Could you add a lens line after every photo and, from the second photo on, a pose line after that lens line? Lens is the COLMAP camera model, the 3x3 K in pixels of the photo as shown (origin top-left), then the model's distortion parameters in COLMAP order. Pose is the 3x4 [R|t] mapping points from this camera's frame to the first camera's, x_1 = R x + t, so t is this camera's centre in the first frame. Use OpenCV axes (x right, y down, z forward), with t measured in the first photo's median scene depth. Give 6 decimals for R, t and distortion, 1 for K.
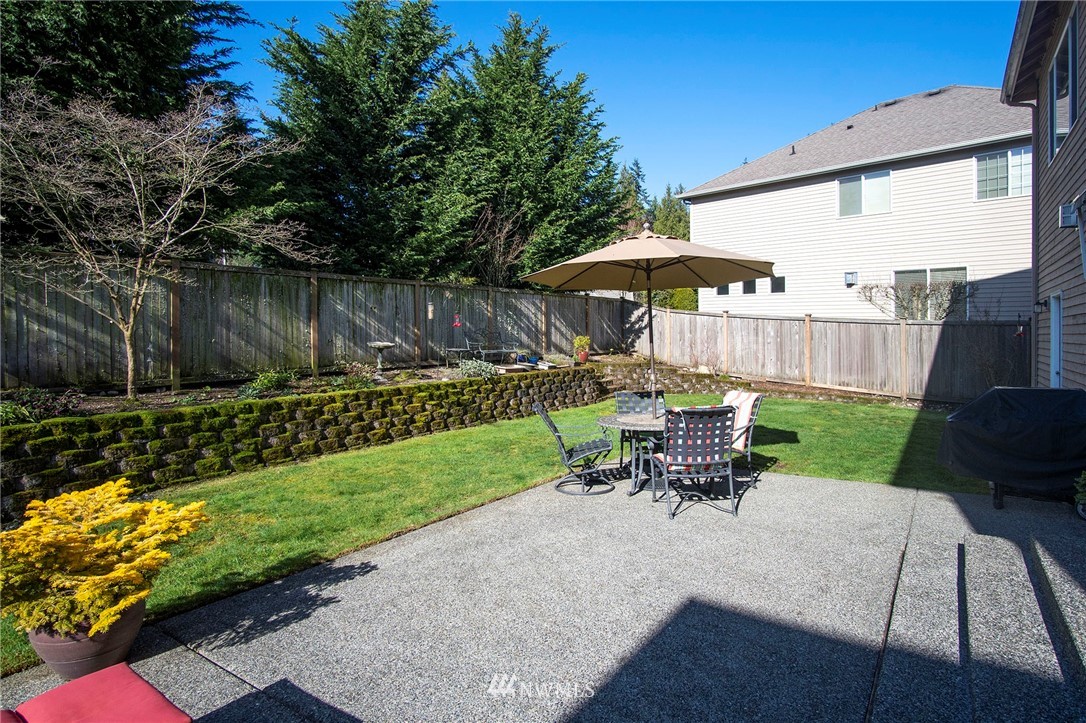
lens RADIAL K [[596.6, 0, 536.5], [0, 596.6, 336.4], [0, 0, 1]] dist [-0.028359, 0.015254]
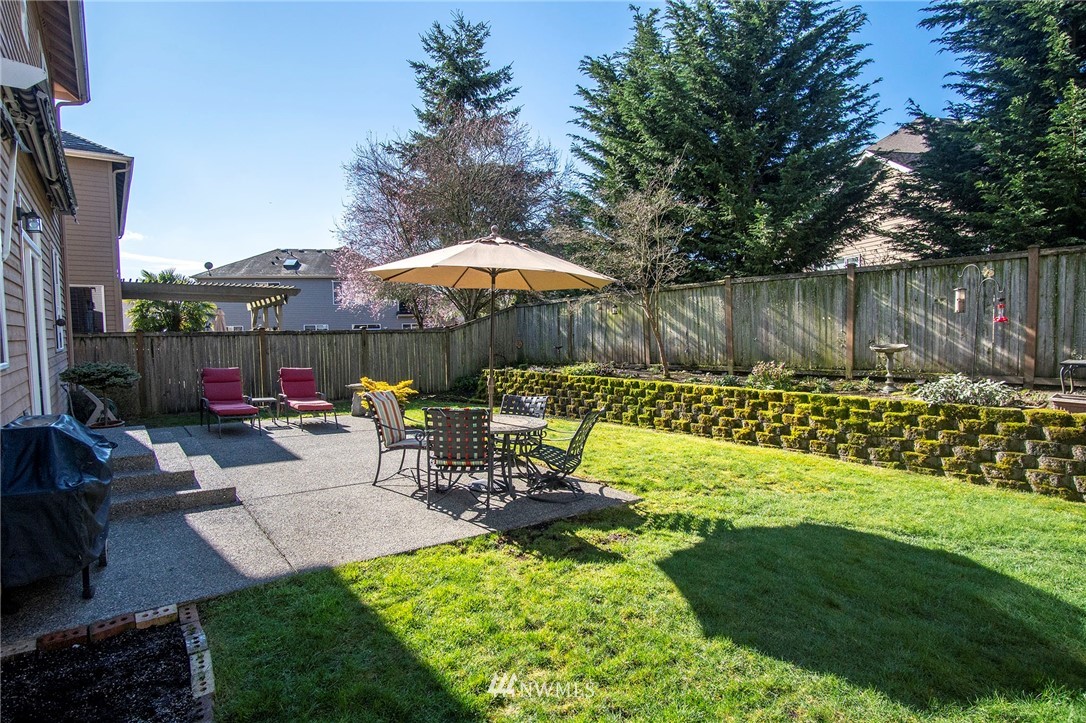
lens RADIAL K [[596.6, 0, 542.6], [0, 596.6, 363.7], [0, 0, 1]] dist [-0.028359, 0.015254]
pose [[-0.308401, 0.051950, -0.949837, 0.870752], [-0.000685, 0.998495, 0.054834, -0.010665], [0.951256, 0.017562, -0.307901, 1.075585]]
